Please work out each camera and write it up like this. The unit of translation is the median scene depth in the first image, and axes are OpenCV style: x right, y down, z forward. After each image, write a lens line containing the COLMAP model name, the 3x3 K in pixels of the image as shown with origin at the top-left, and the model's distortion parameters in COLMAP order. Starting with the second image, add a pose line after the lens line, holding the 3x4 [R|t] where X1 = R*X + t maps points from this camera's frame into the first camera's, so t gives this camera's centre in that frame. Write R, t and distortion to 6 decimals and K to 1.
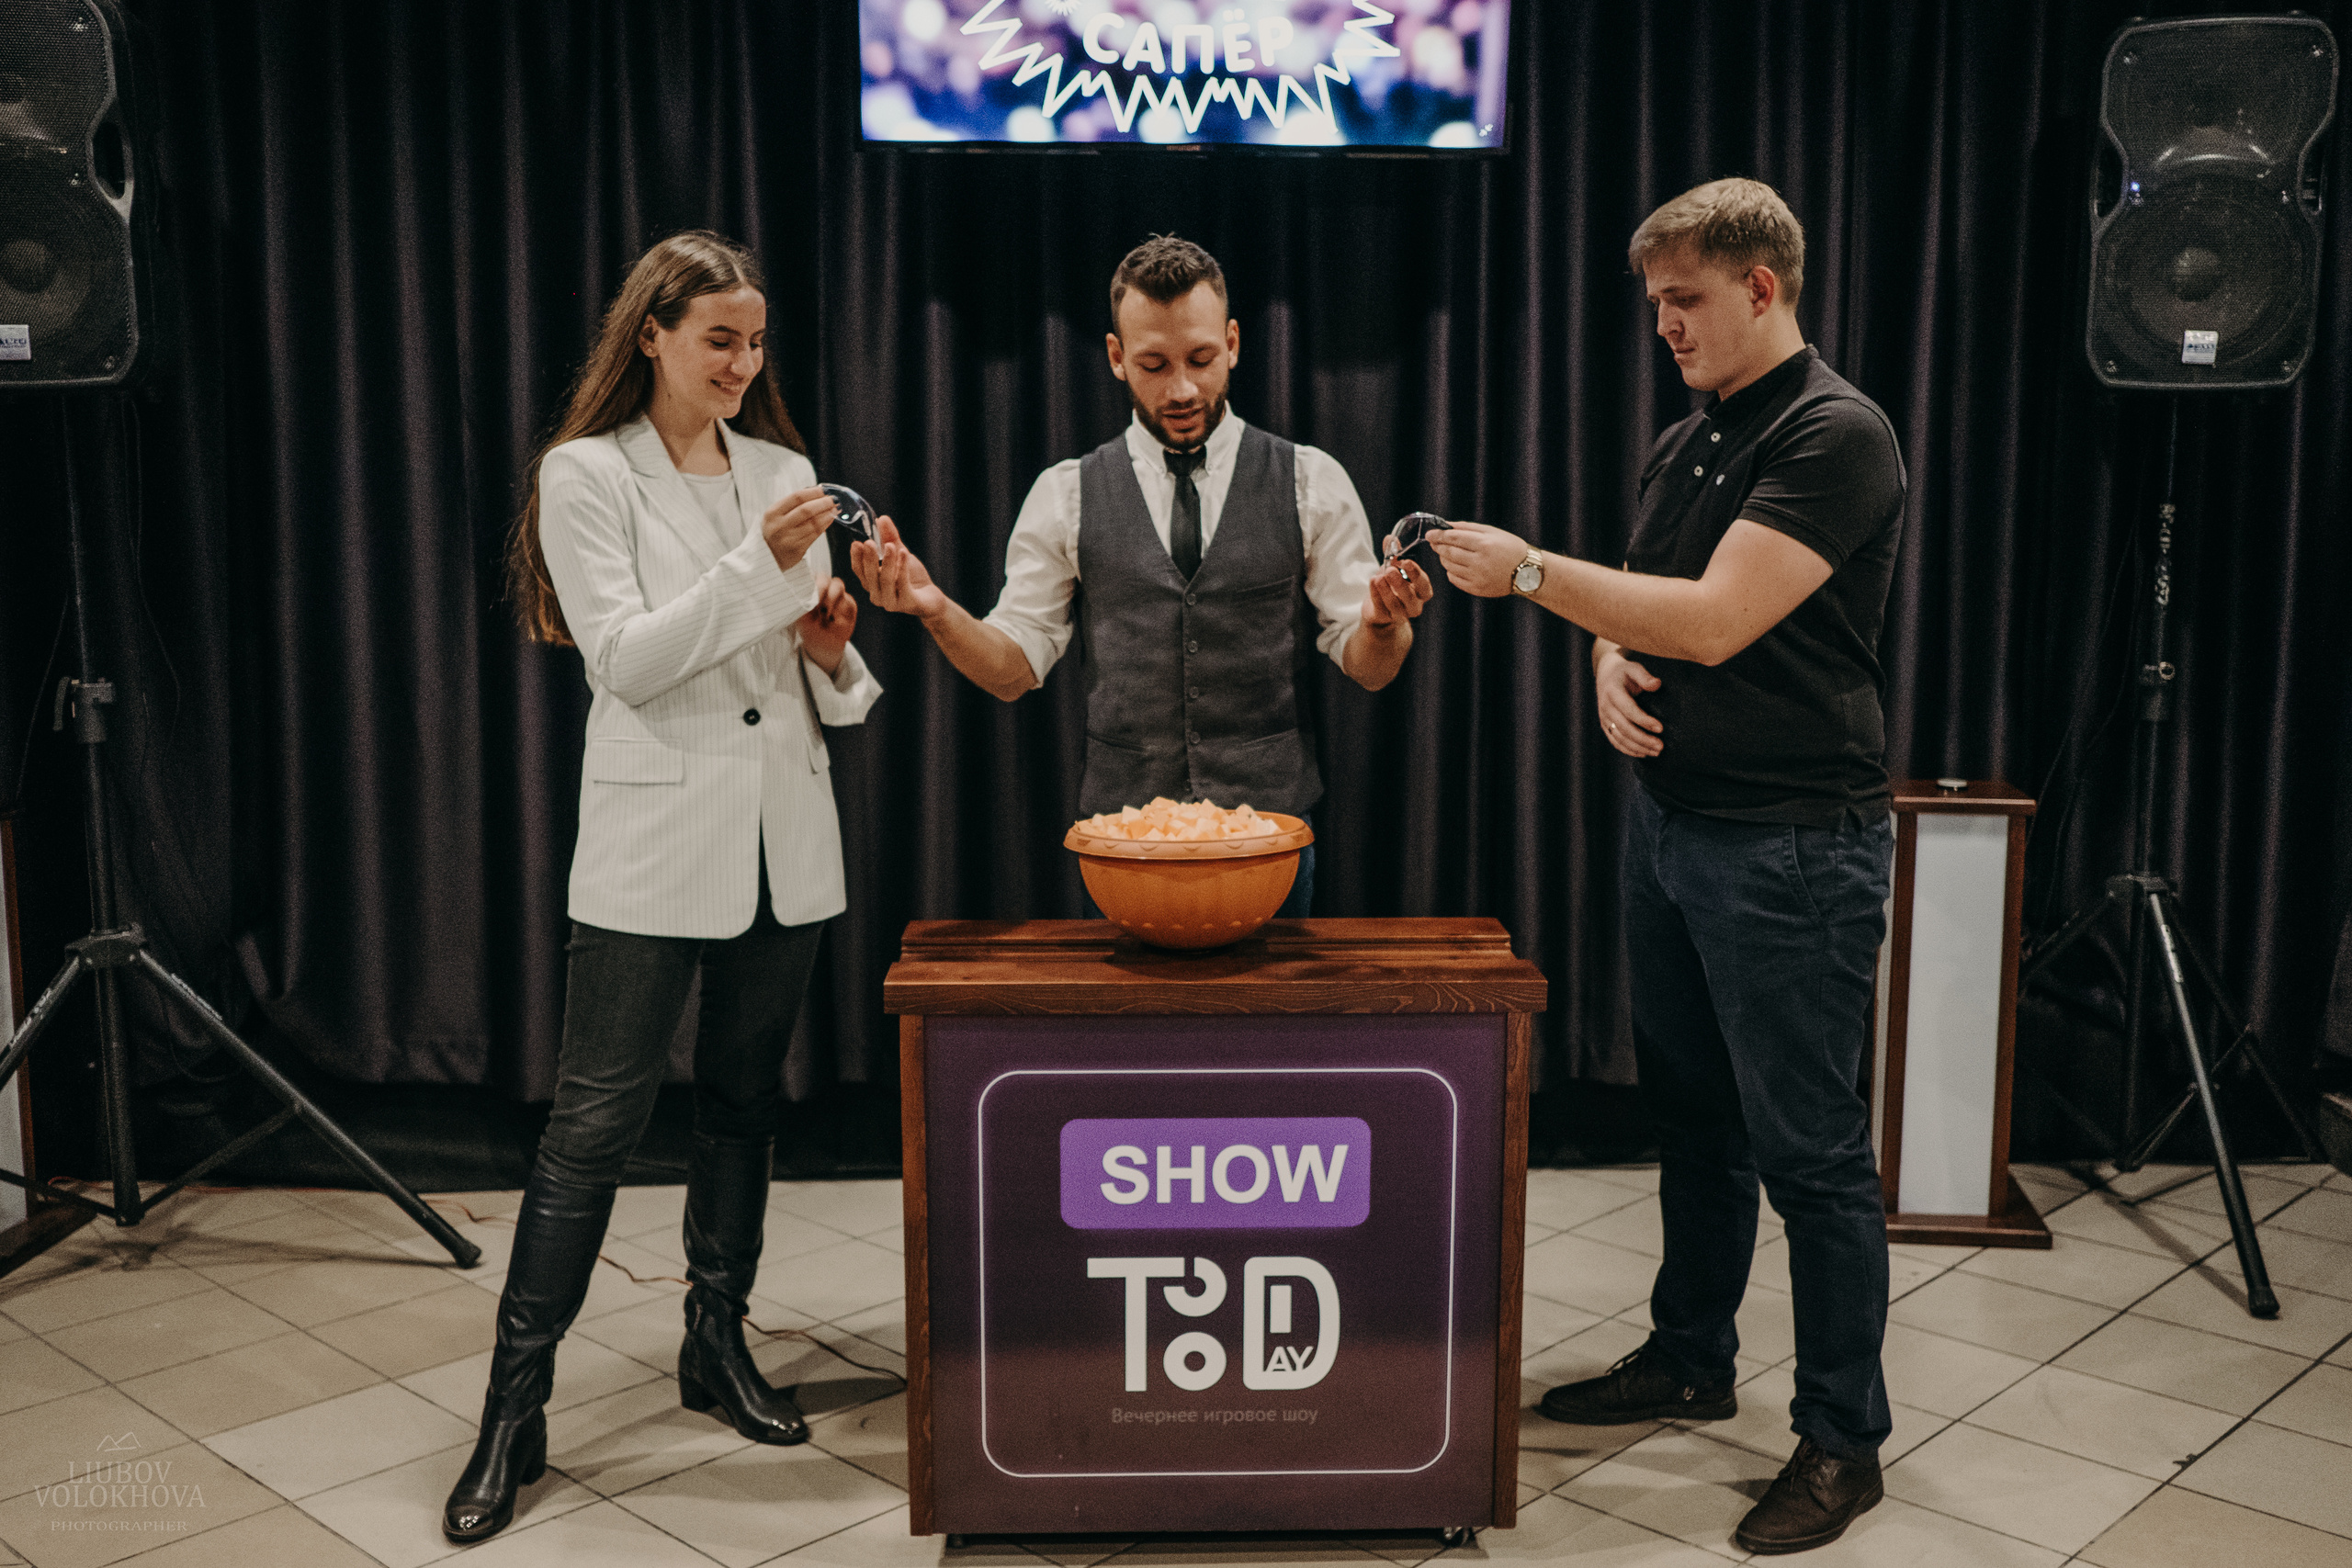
lens RADIAL K [[2348.4, 0, 1186.1], [0, 2348.4, 790.0], [0, 0, 1]] dist [-0.058795, 0.149319]
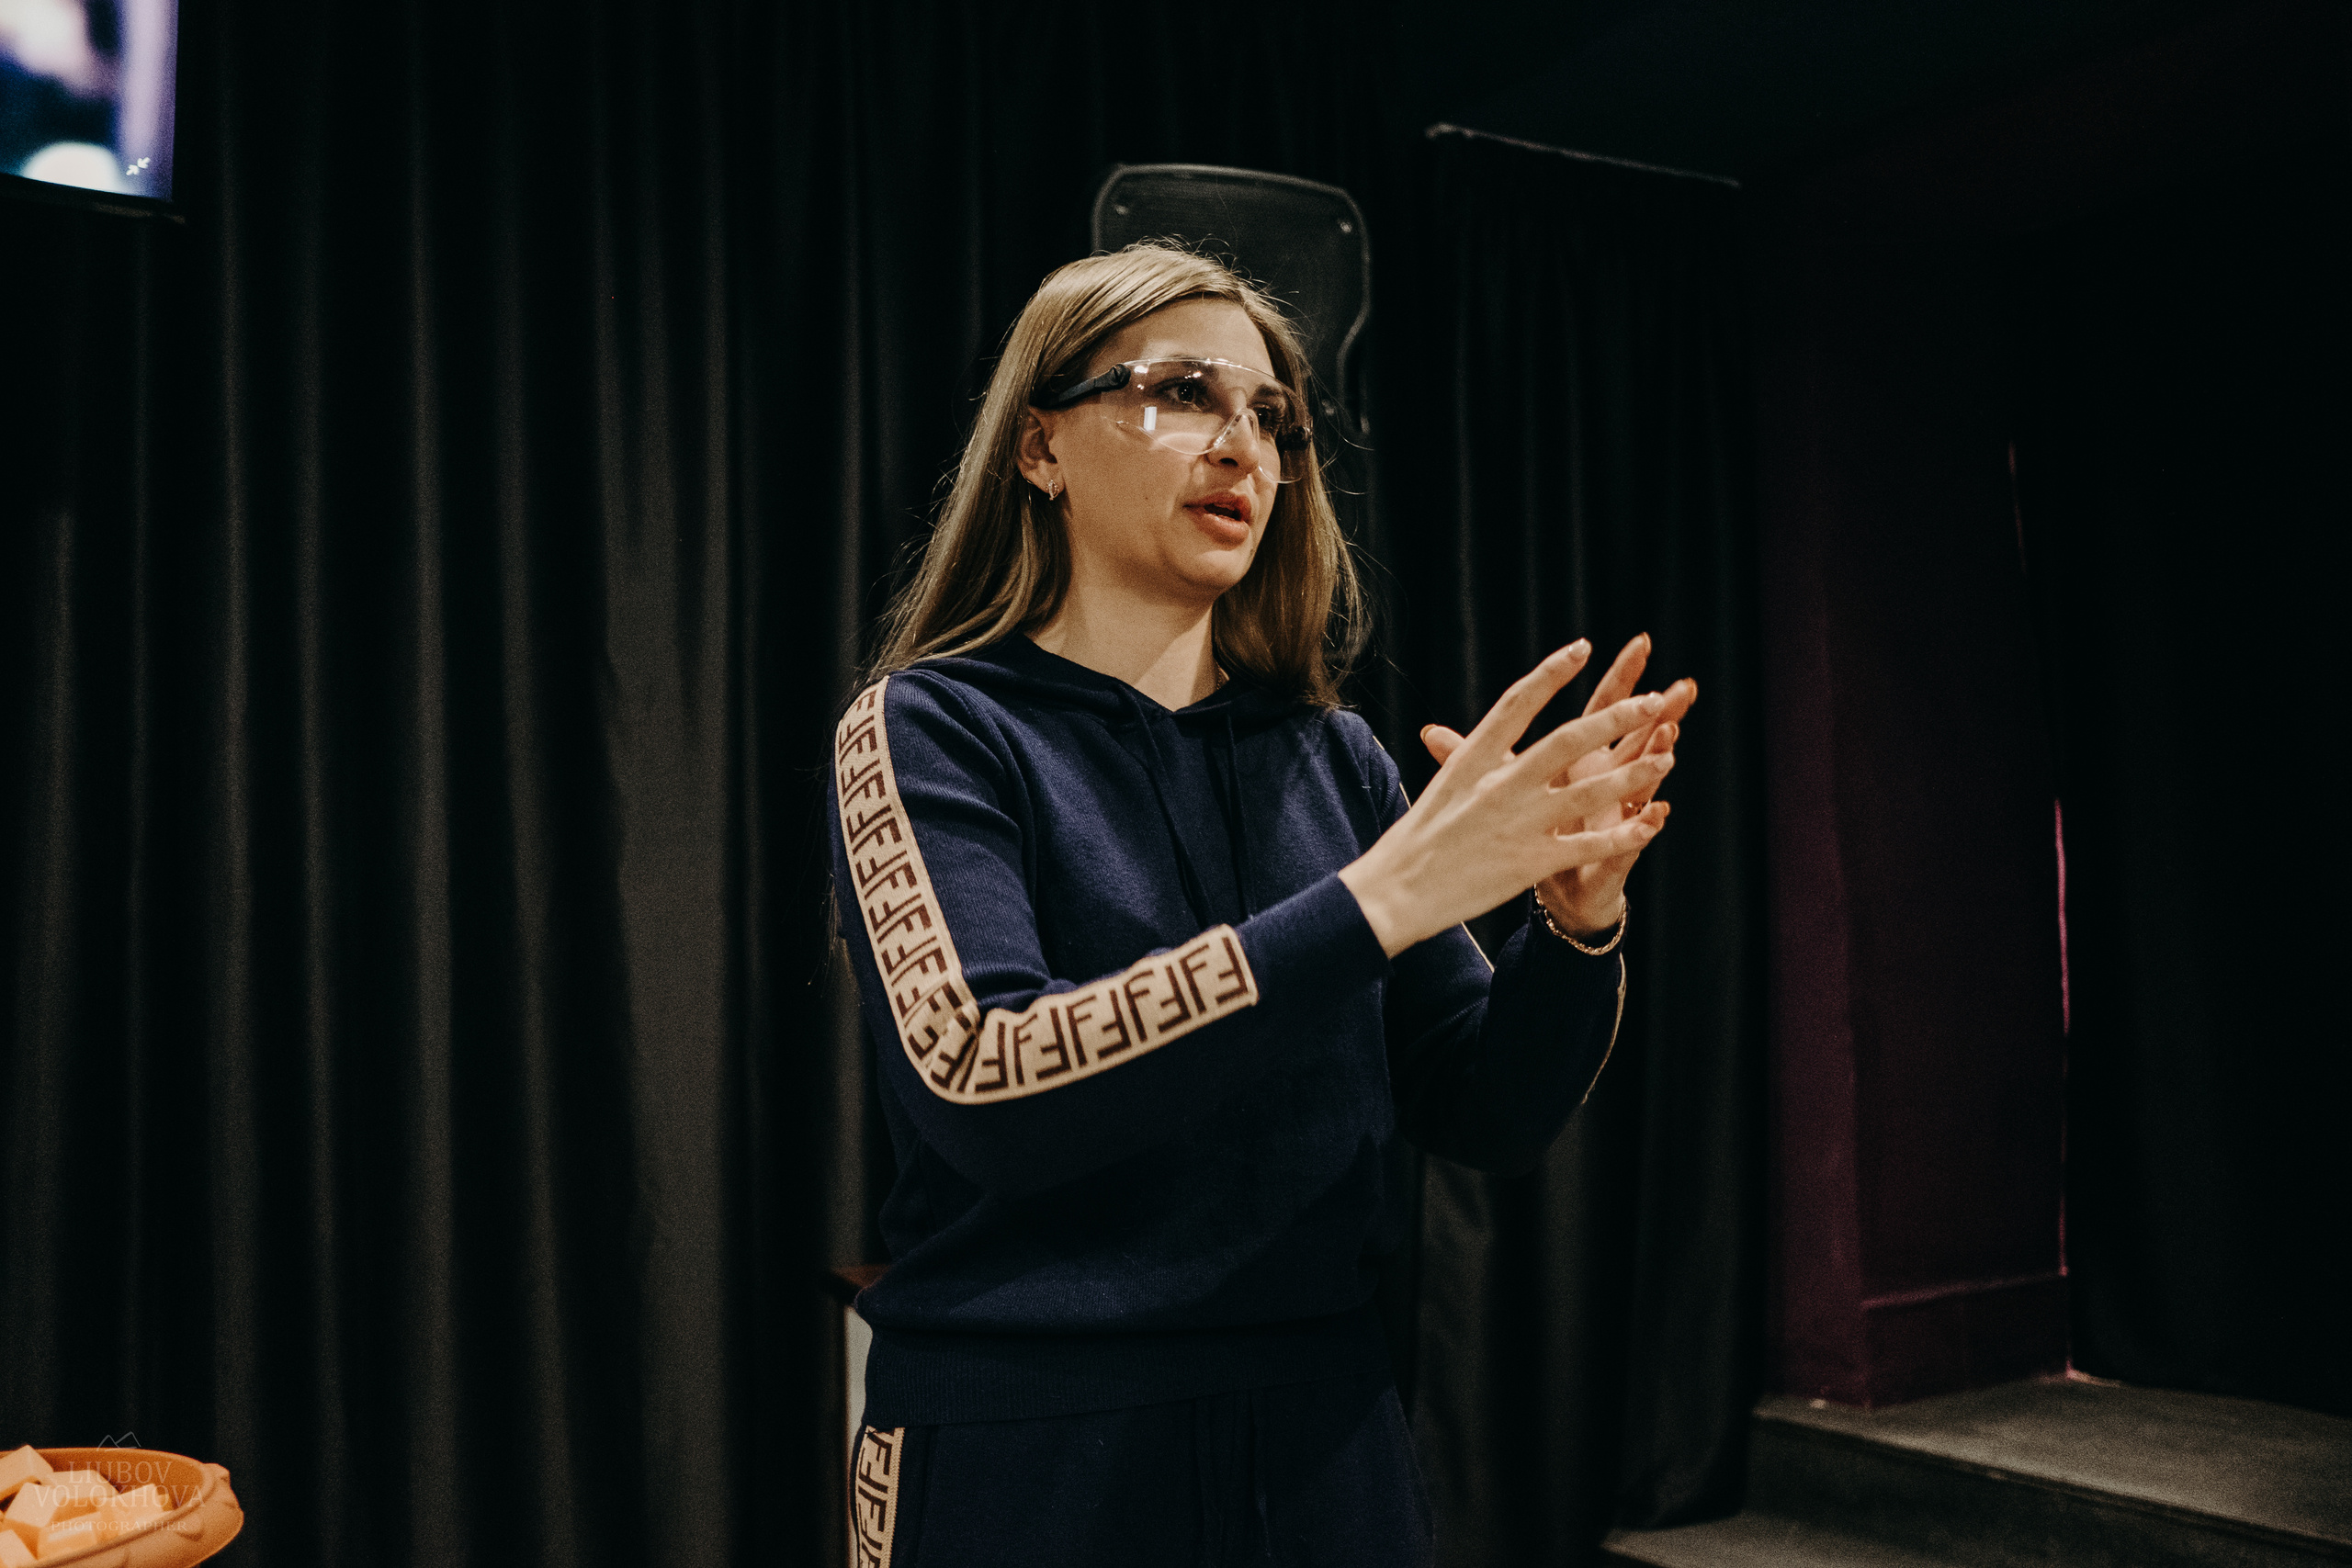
lens RADIAL K [[2256.8, 0, 1189.1], [0, 2256.8, 786.8], [0, 0, 1]] dist [-0.070272, 0.180662]
pose [[0.852414, 0.012710, 0.522712, 0.063696], [0.100073, 0.977258, -0.186957, -0.009296], [-0.513201, 0.211674, 0.831757, 0.455710]]
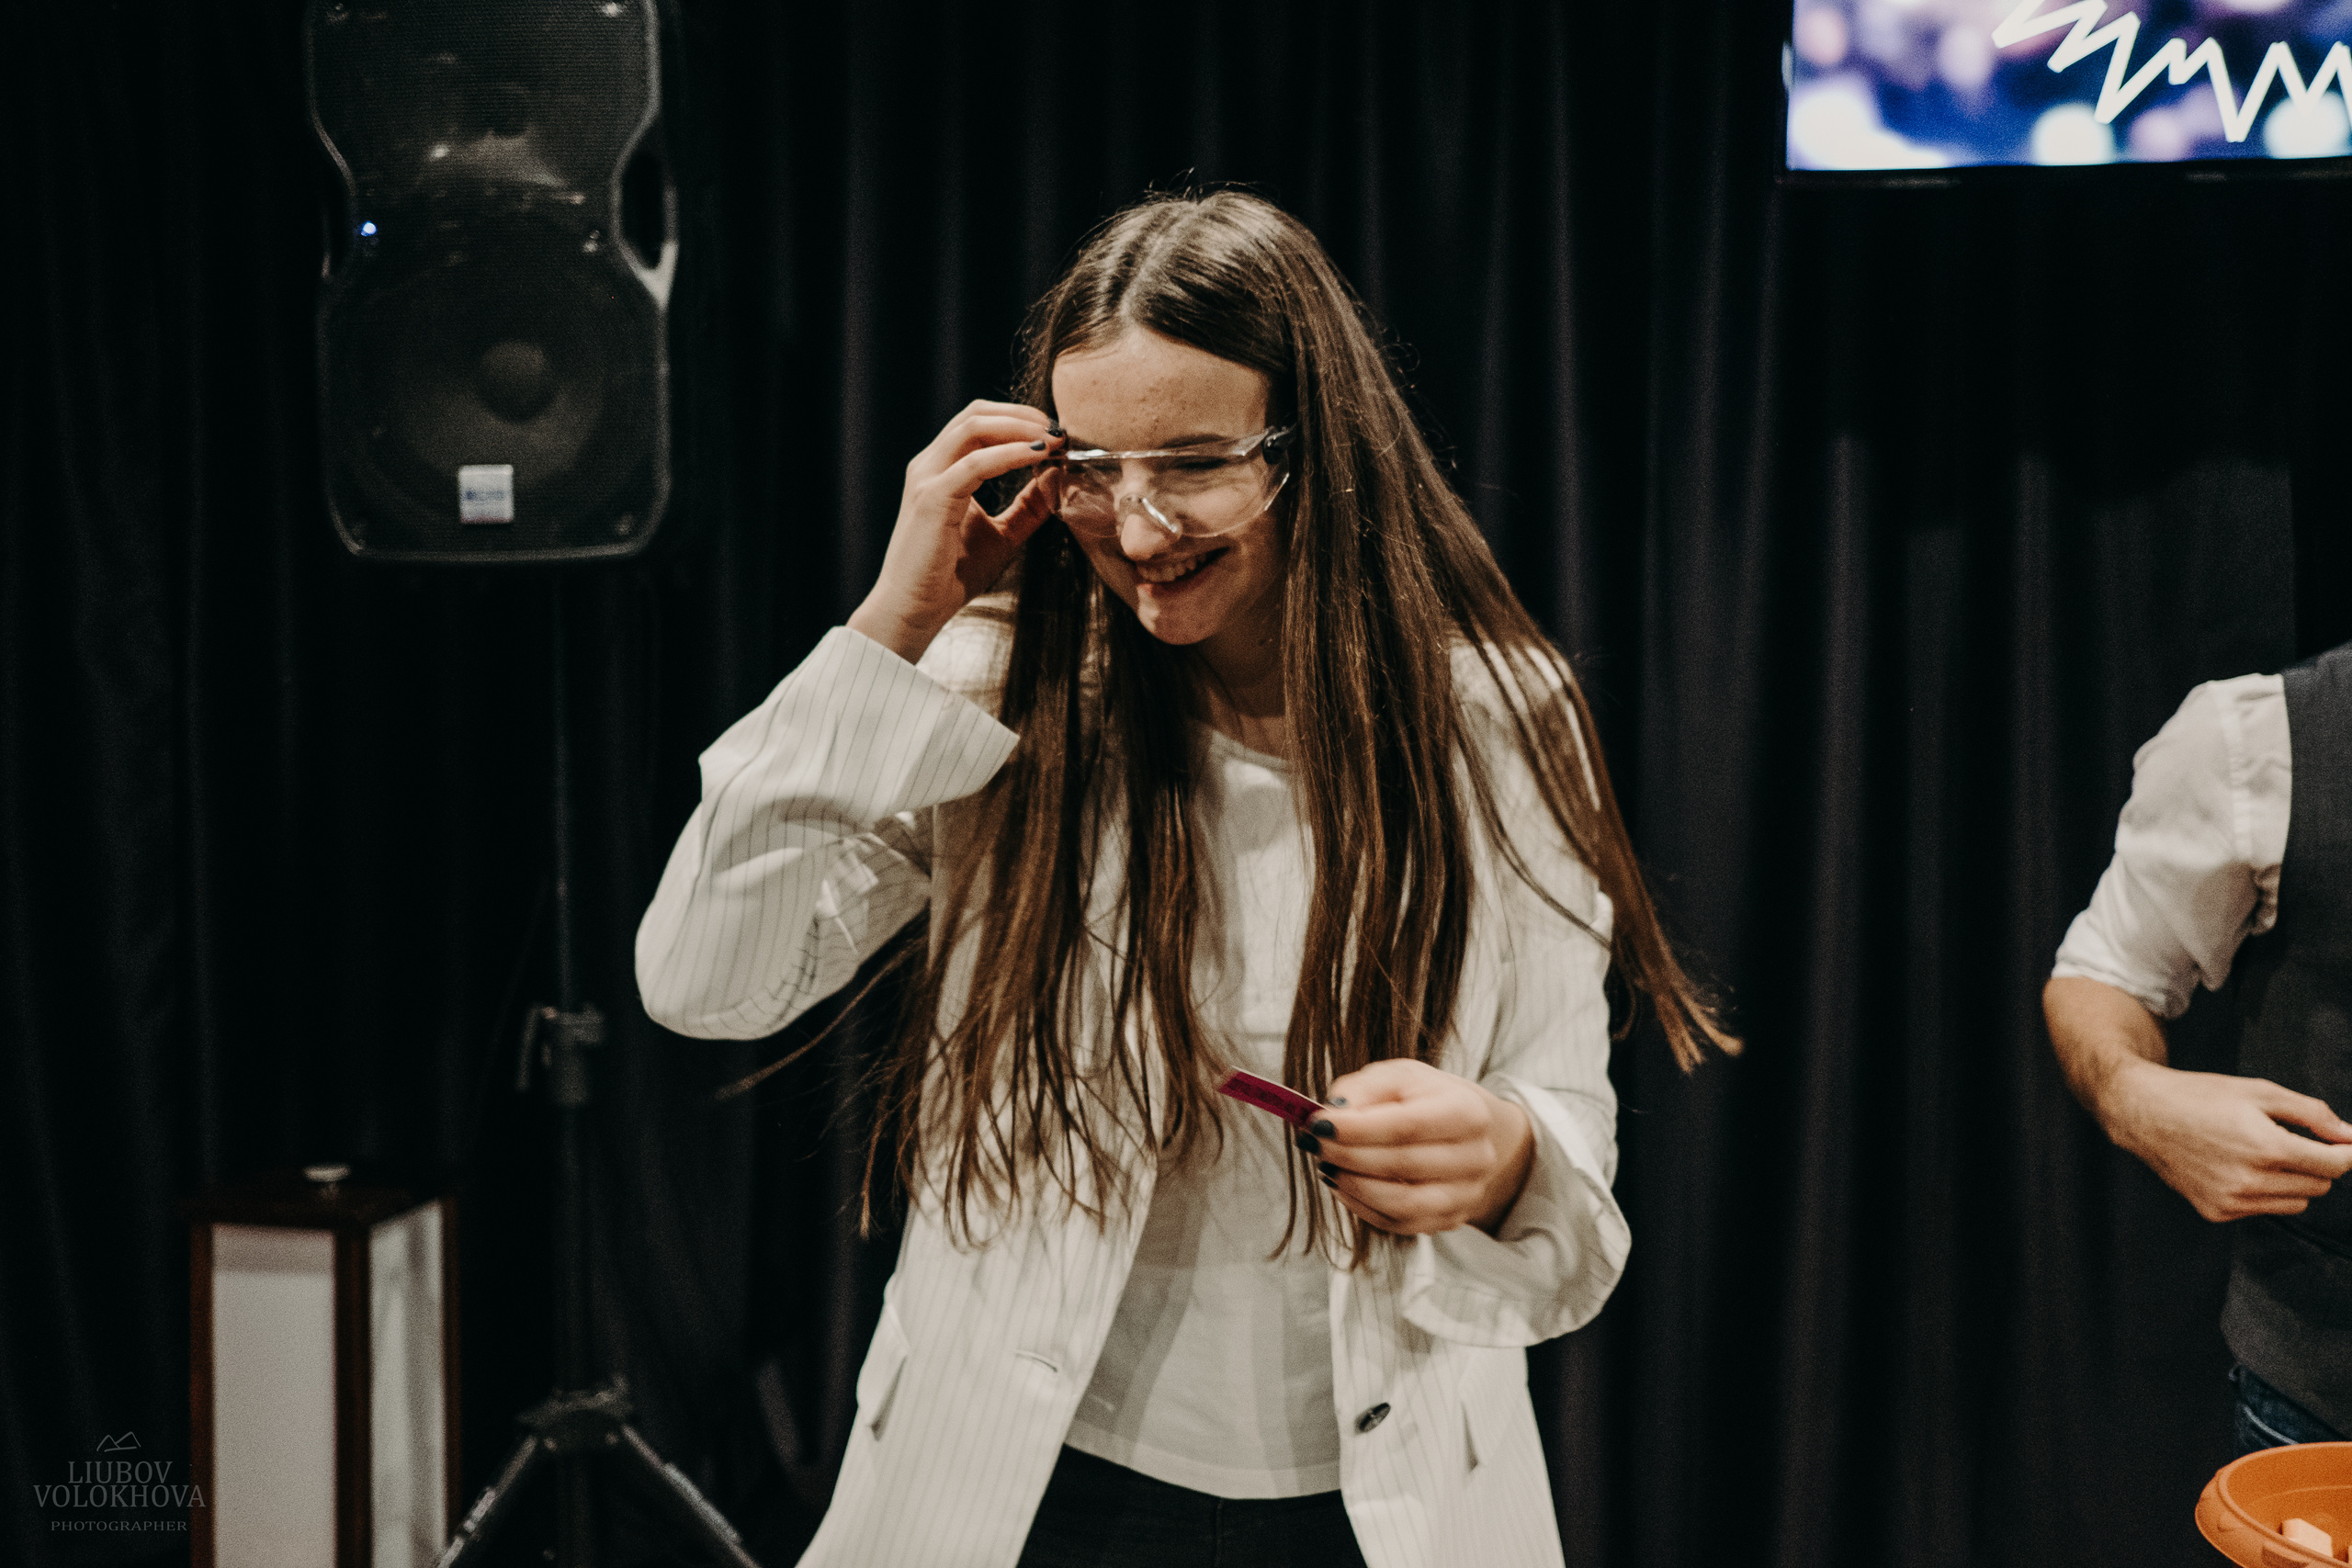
lens RADIAL K [[2283.2, 0, 1182.8], [0, 2283.2, 780.7], [0, 0, 1]] dist [-0.097617, 0.232947]
pose [[0.983785, 0.014312, -0.178782, -0.187609], [-0.029217, 0.996284, -0.081020, -0.063675], [0.176958, 0.084930, 0.980547, 0.400553]]
